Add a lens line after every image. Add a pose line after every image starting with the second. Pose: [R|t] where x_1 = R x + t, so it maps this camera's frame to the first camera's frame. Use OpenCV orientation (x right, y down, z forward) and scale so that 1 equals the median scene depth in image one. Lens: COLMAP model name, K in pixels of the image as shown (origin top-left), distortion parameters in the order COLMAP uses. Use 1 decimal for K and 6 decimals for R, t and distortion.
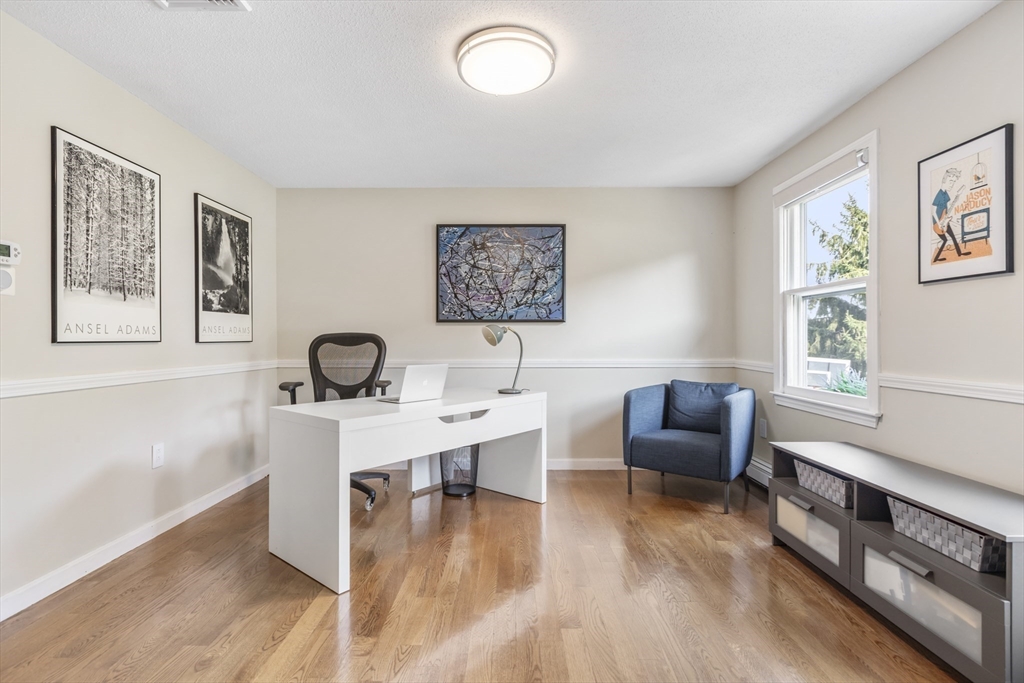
lens RADIAL K [[479.2, 0, 512.0], [0, 479.2, 341.5], [0, 0, 1]] dist [-0.001244, -0.000528]
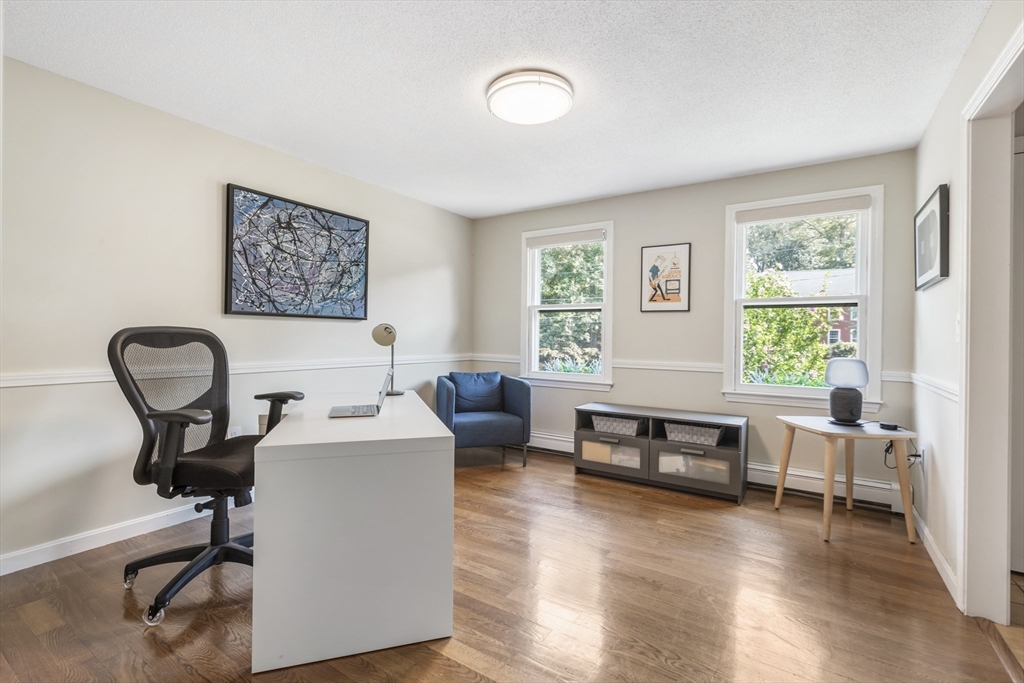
lens RADIAL K [[458.3, 0, 513.7], [0, 458.3, 337.2], [0, 0, 1]] dist [0.000062, -0.000307]
pose [[0.548704, 0.006096, 0.835995, -0.510304], [-0.008796, 0.999960, -0.001519, -0.006899], [-0.835971, -0.006520, 0.548735, 0.233022]]
